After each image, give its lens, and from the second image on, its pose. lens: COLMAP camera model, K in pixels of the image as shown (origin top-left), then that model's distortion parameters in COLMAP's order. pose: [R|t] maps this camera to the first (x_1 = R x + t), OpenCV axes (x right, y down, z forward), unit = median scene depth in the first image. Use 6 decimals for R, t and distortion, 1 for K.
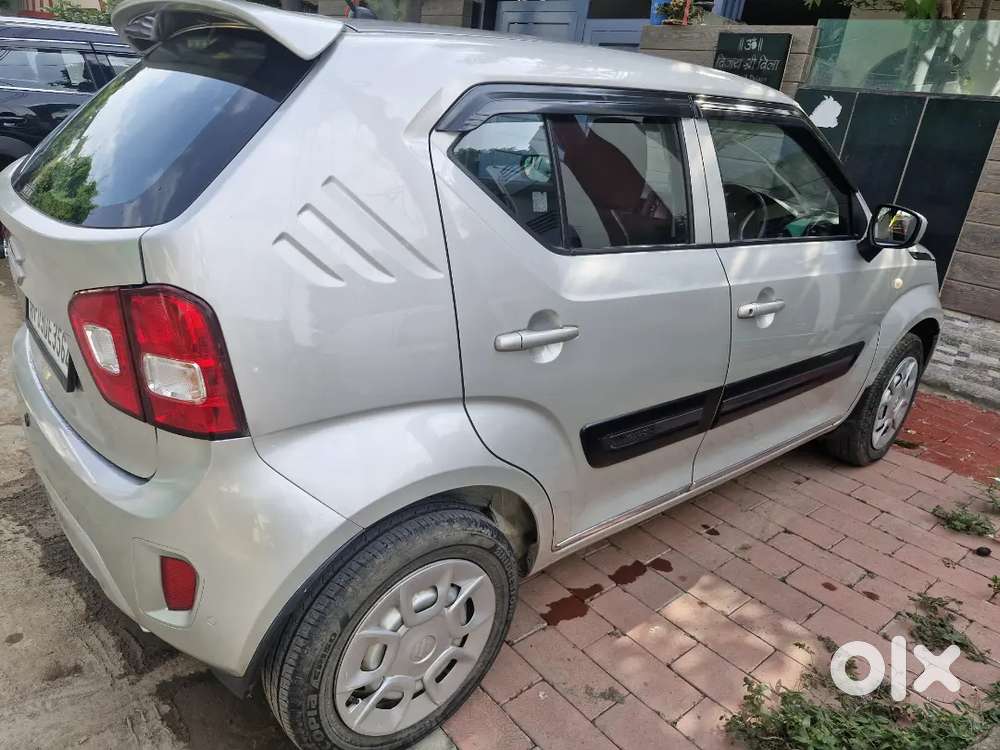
lens RADIAL K [[704.5, 0, 497.1], [0, 704.5, 378.3], [0, 0, 1]] dist [-0.006245, -0.002102]
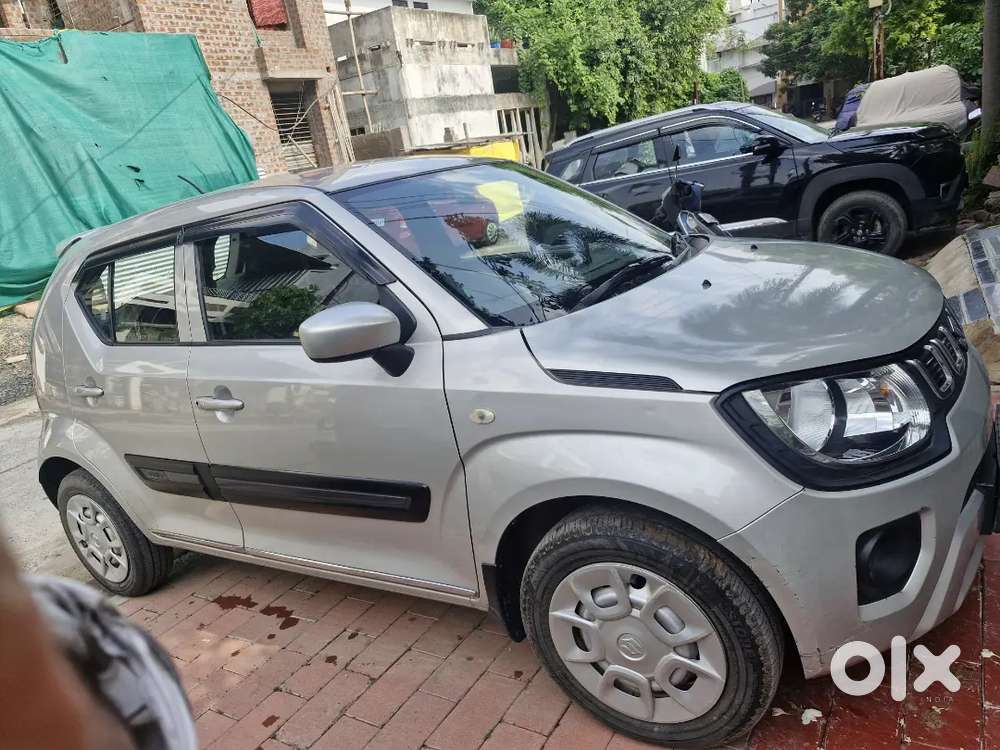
lens RADIAL K [[732.5, 0, 502.7], [0, 732.5, 391.2], [0, 0, 1]] dist [0.080301, -0.102894]
pose [[0.259815, 0.137182, -0.955865, 1.662014], [-0.145548, 0.984113, 0.101674, -0.312727], [0.954627, 0.112707, 0.275654, 1.145879]]
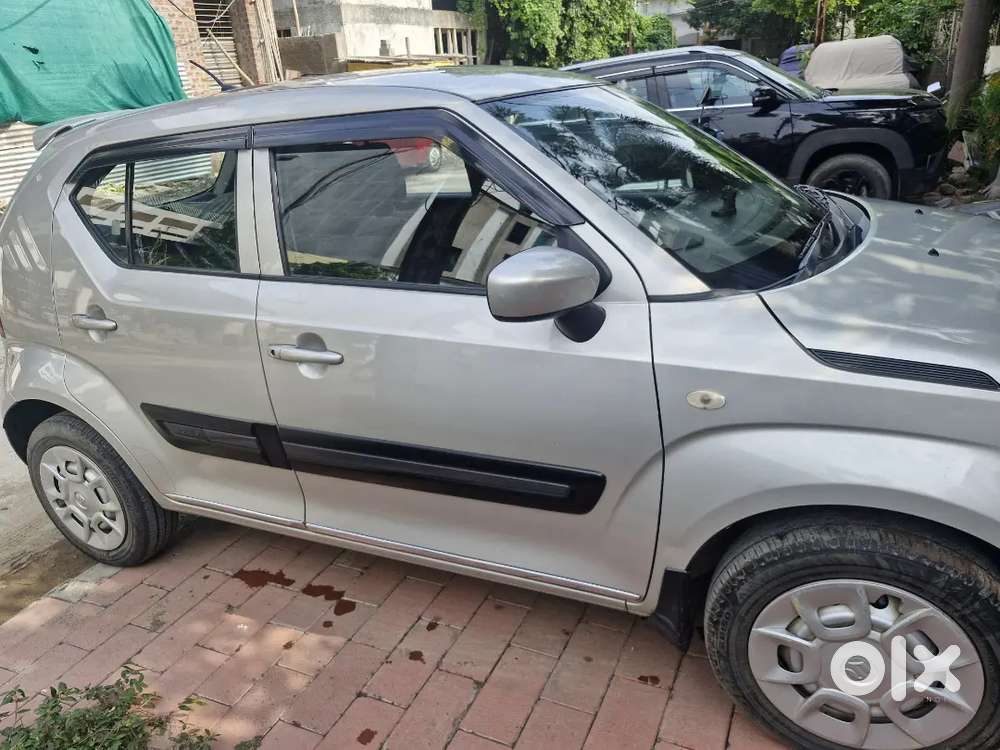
lens RADIAL K [[727.8, 0, 499.9], [0, 727.8, 377.8], [0, 0, 1]] dist [0.044416, -0.055551]
pose [[0.394226, 0.222228, -0.891740, 1.360470], [-0.215720, 0.965590, 0.145265, -0.269159], [0.893337, 0.135099, 0.428600, 0.863963]]
